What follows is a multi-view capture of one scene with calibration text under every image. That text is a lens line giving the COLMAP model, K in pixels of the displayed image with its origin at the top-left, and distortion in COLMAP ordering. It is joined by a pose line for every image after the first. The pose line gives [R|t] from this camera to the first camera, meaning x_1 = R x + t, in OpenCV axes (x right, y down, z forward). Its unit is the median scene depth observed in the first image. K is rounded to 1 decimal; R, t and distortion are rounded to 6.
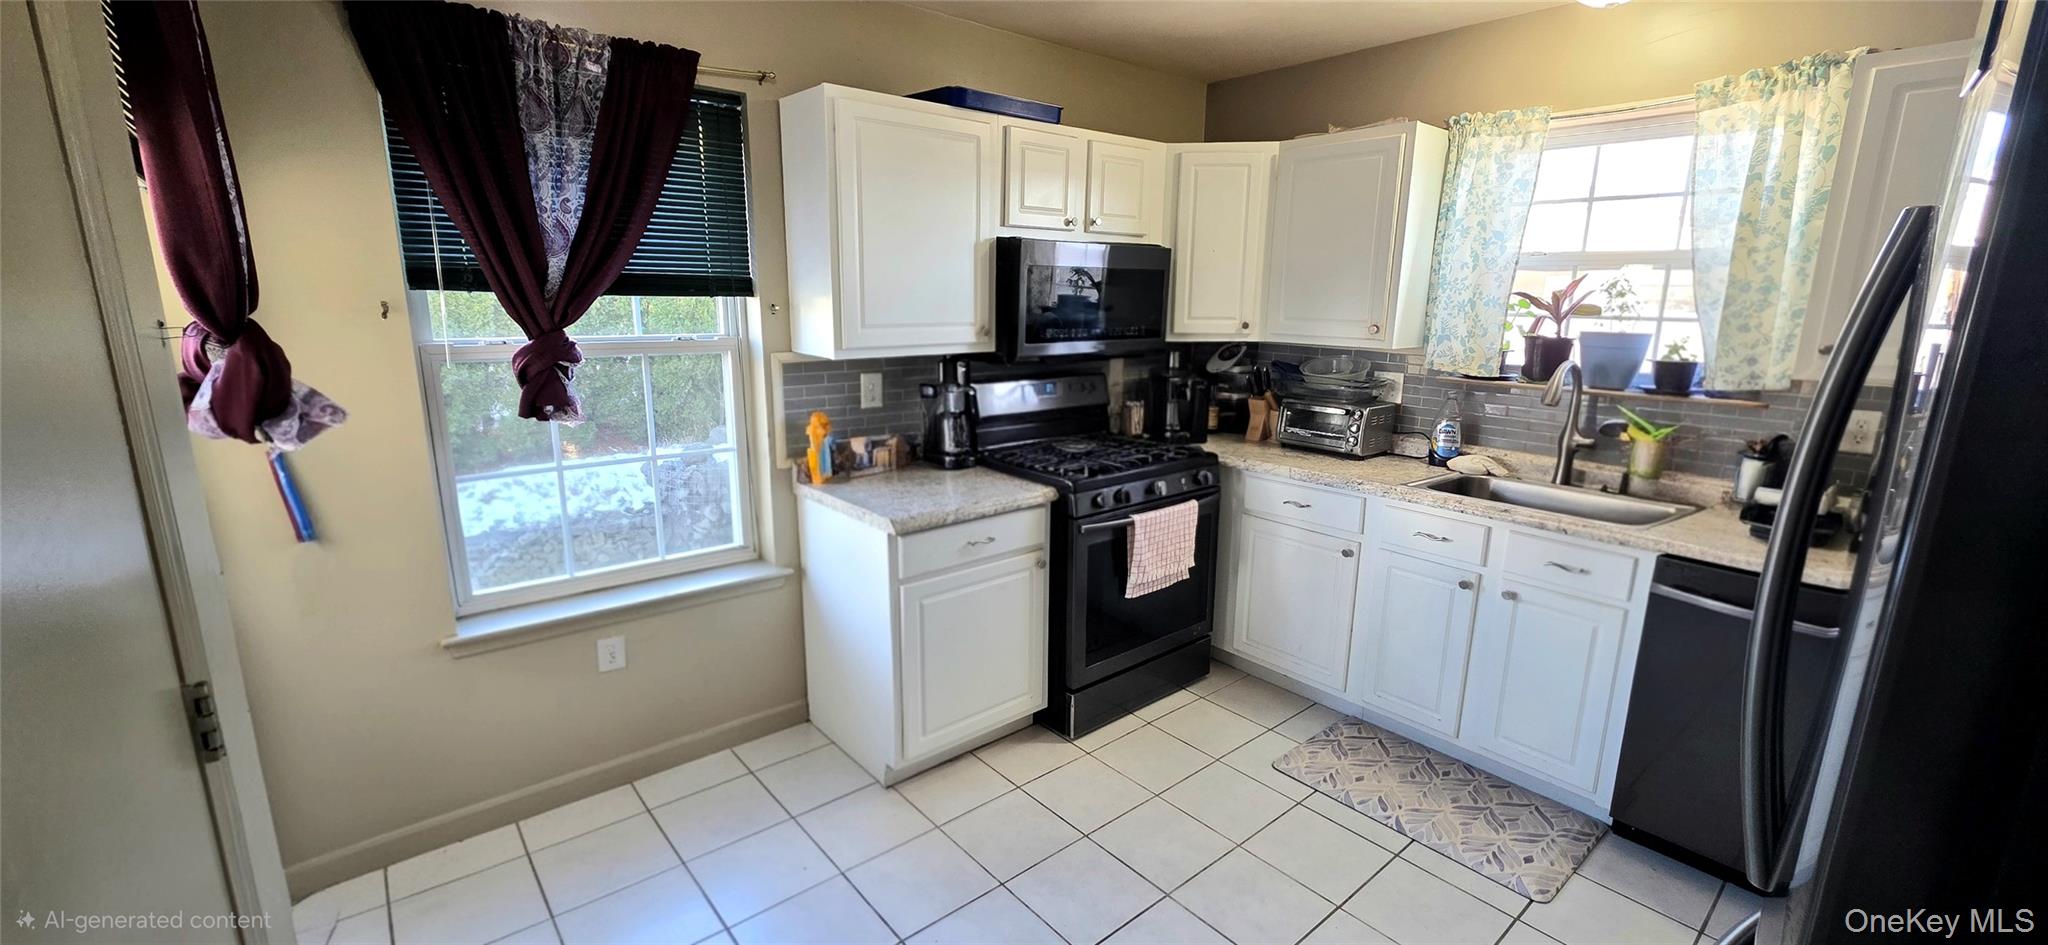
lens RADIAL K [[818.3, 0, 1025.1], [0, 818.3, 469.4], [0, 0, 1]] dist [-0.000099, 0.000026]
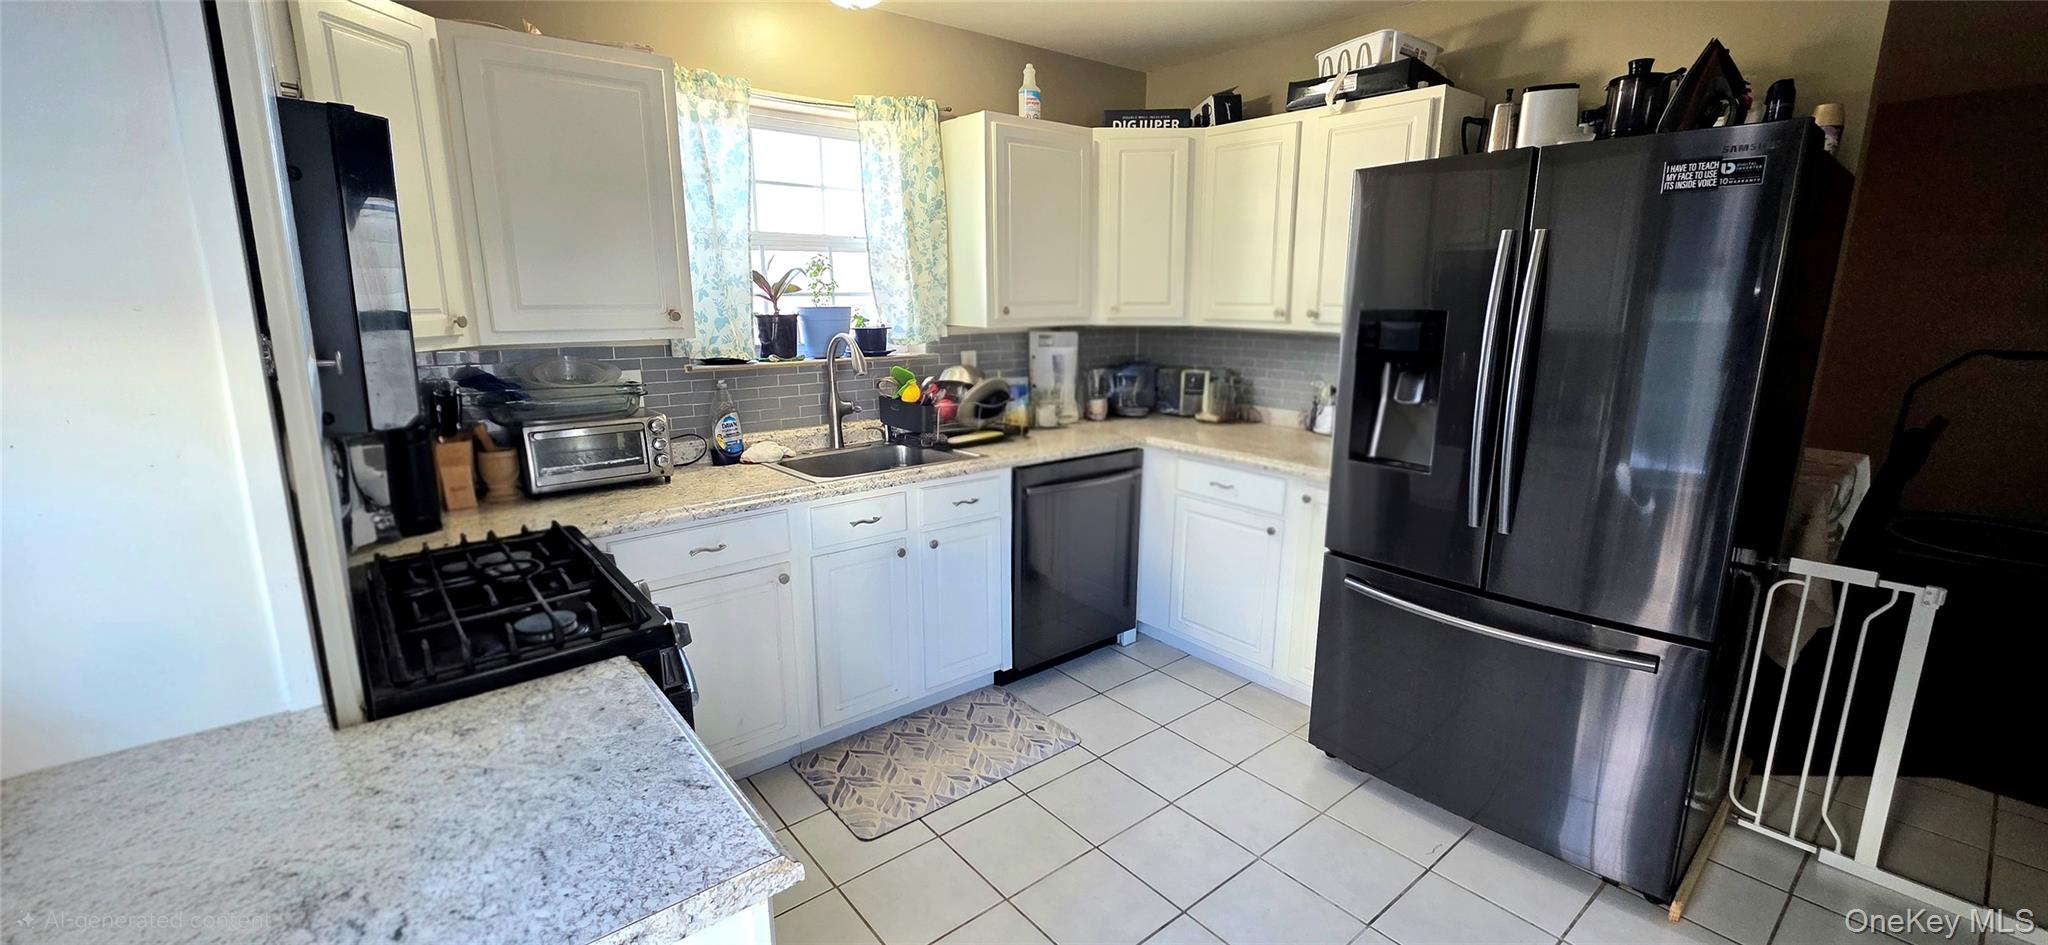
lens RADIAL K [[818.3, 0, 1025.9], [0, 818.3, 470.0], [0, 0, 1]] dist [-0.000099, 0.000026]
pose [[0.010322, -0.226649, 0.973922, -0.435508], [0.210949, 0.952548, 0.219440, -0.149636], [-0.977443, 0.203183, 0.057643, 0.744879]]
